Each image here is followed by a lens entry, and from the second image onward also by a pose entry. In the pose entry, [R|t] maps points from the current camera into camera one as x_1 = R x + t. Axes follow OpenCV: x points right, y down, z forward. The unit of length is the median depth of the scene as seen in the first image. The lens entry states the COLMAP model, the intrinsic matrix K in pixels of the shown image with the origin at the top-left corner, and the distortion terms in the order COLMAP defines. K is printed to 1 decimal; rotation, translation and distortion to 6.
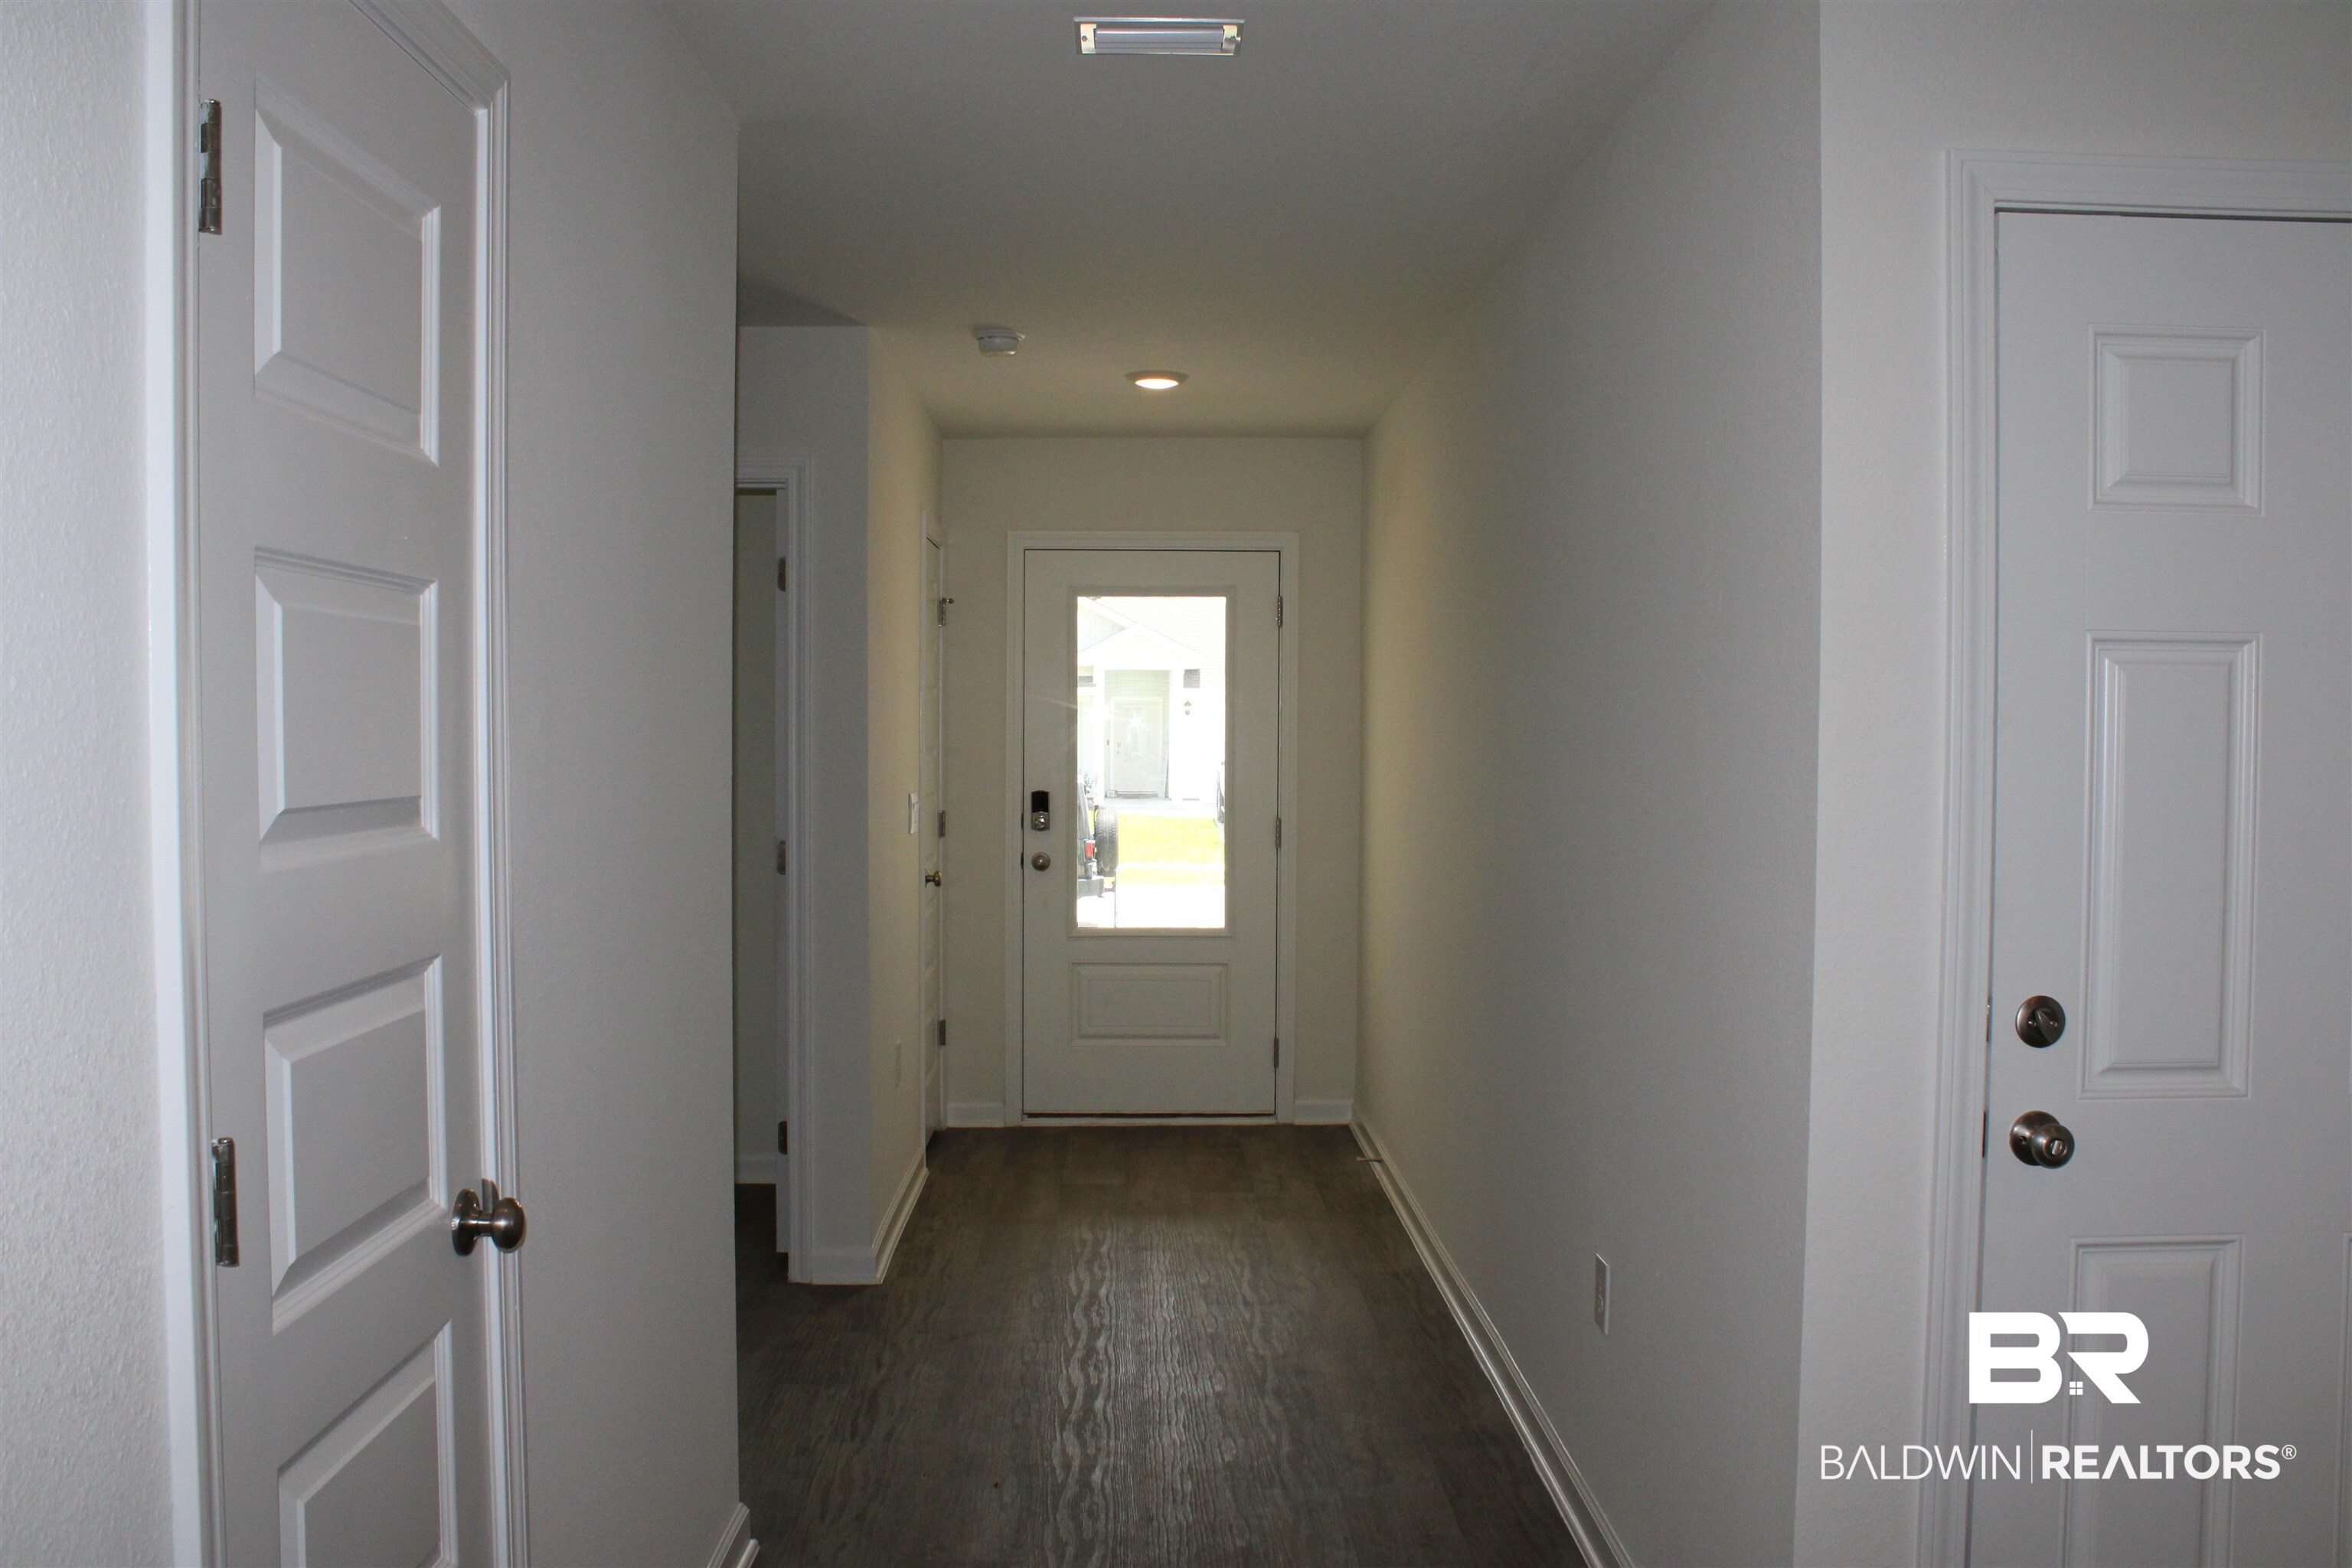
lens RADIAL K [[1979.7, 0, 1181.3], [0, 1979.7, 781.5], [0, 0, 1]] dist [-0.121715, 0.087099]
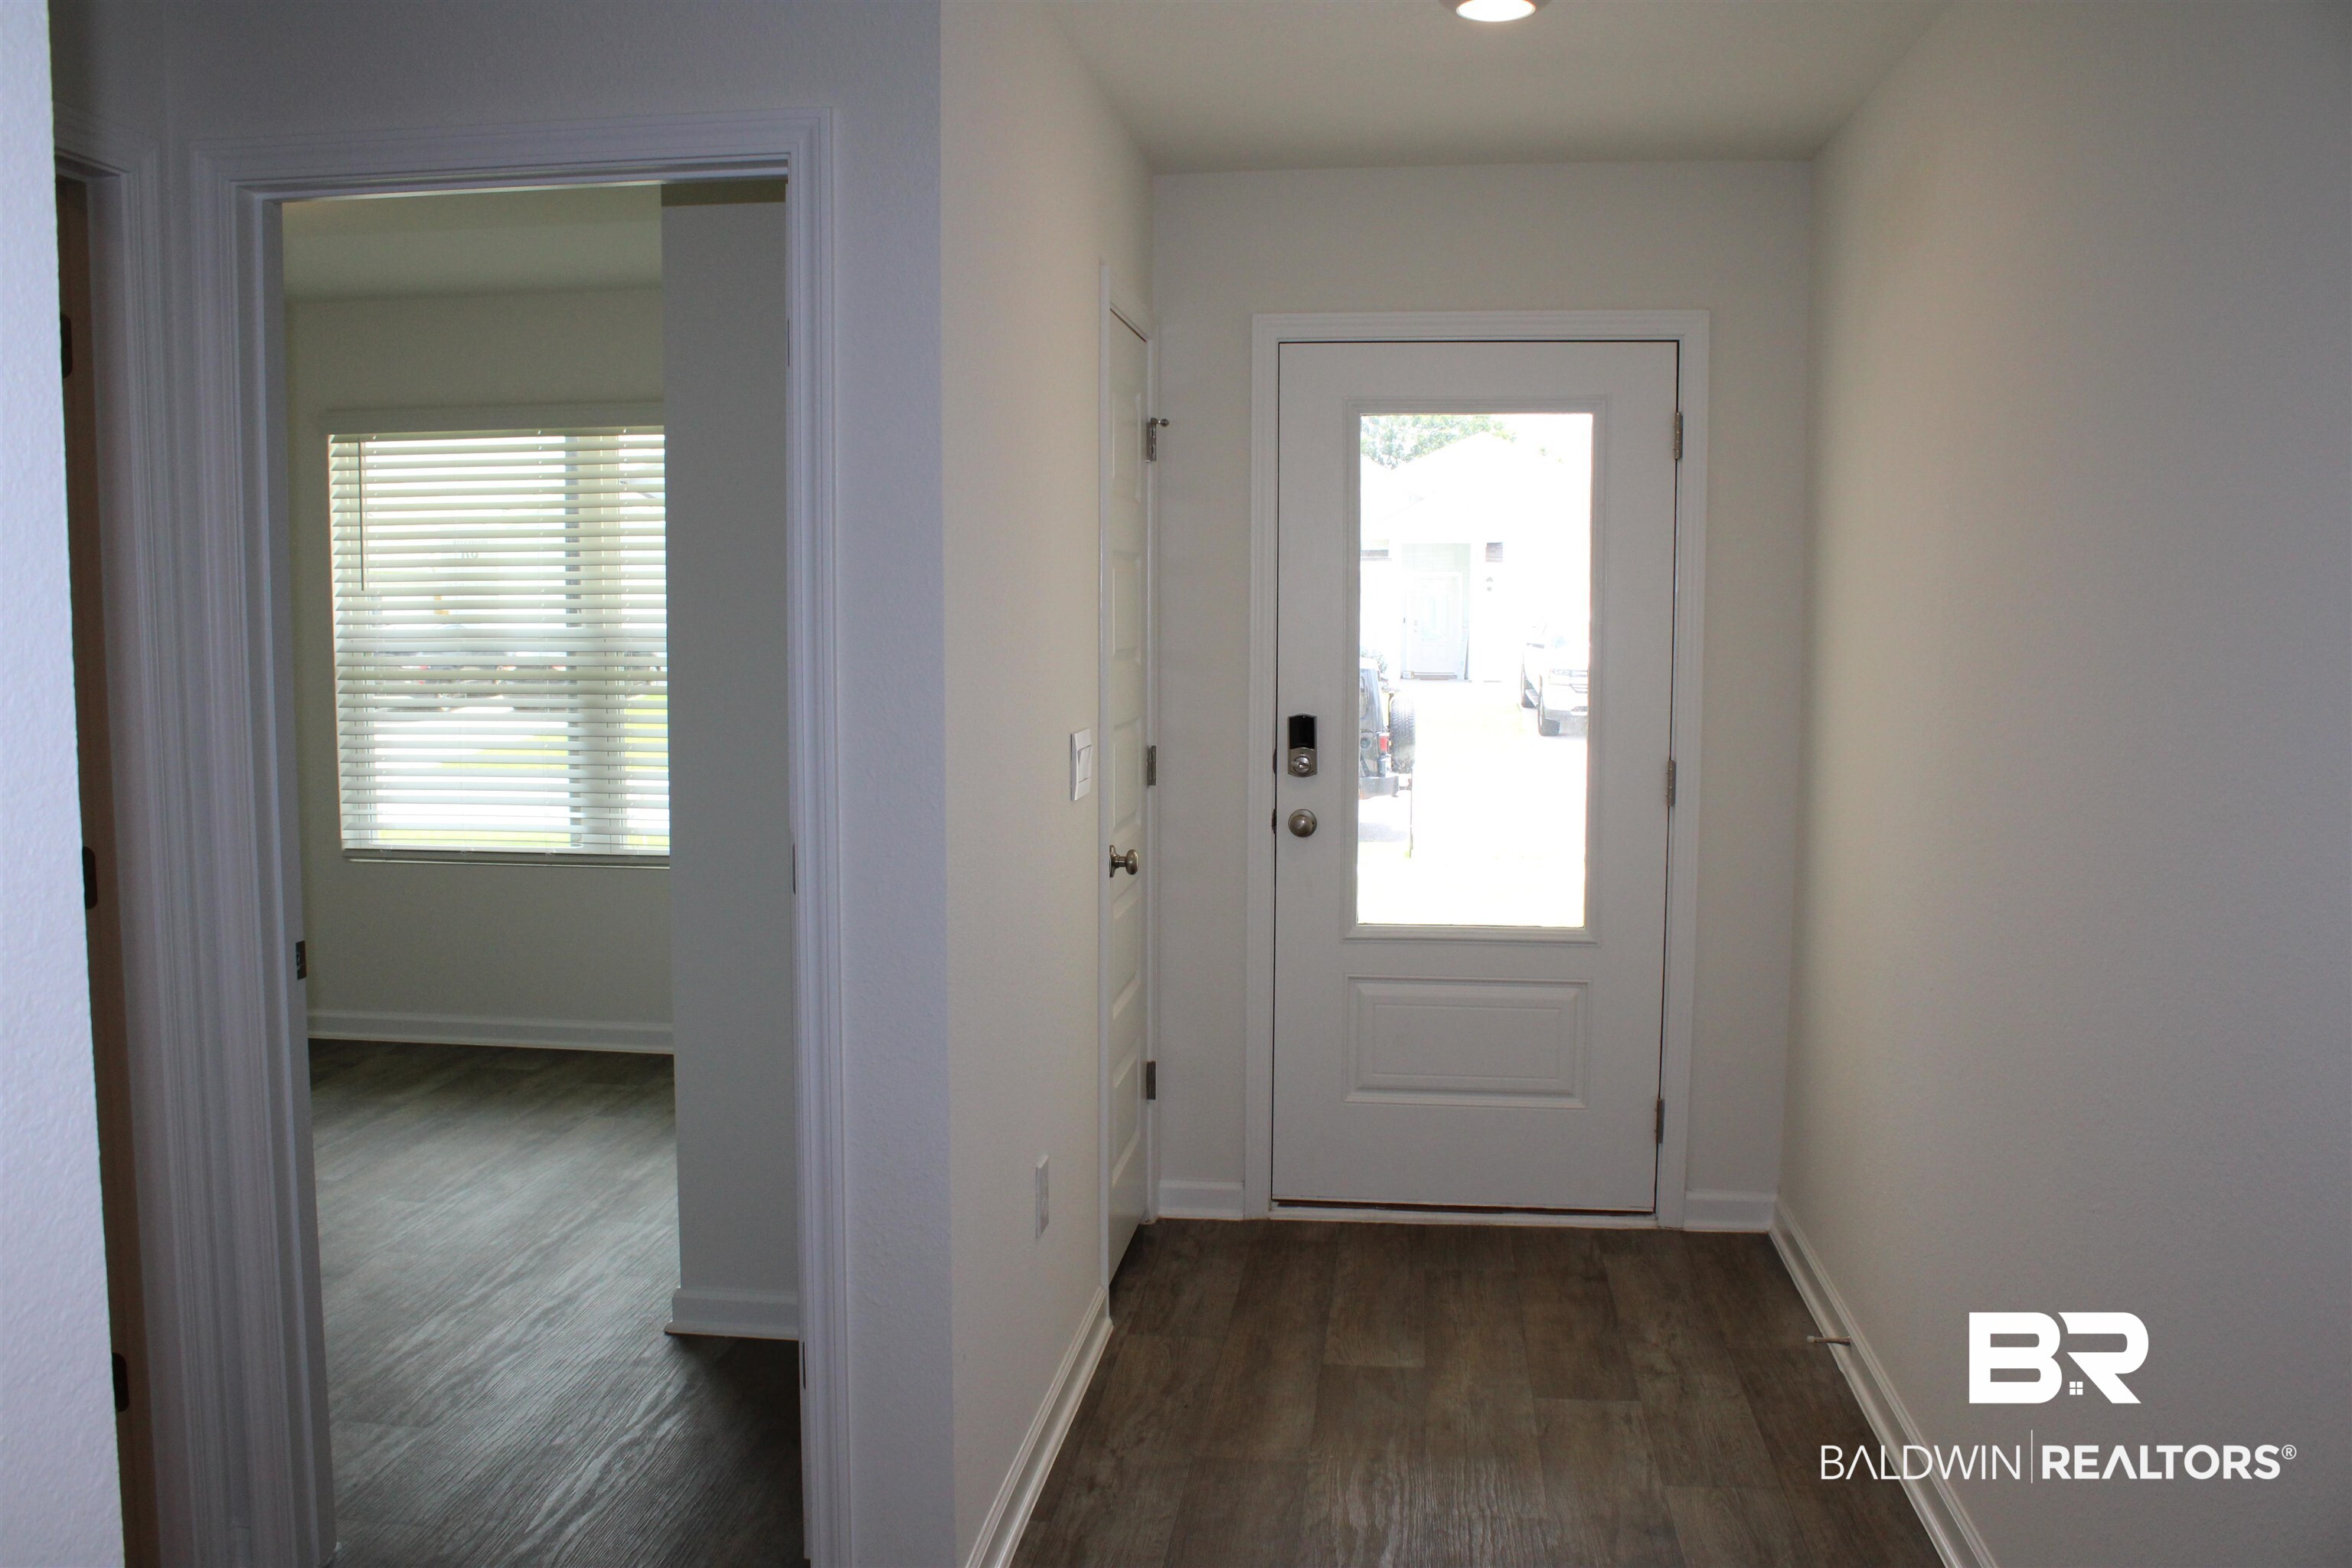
lens RADIAL K [[1979.7, 0, 1215.8], [0, 1979.7, 781.5], [0, 0, 1]] dist [-0.121715, 0.087099]
pose [[0.990936, 0.010898, -0.133894, -0.011743], [-0.002362, 0.997963, 0.063747, -0.015194], [0.134316, -0.062853, 0.988943, 0.350574]]
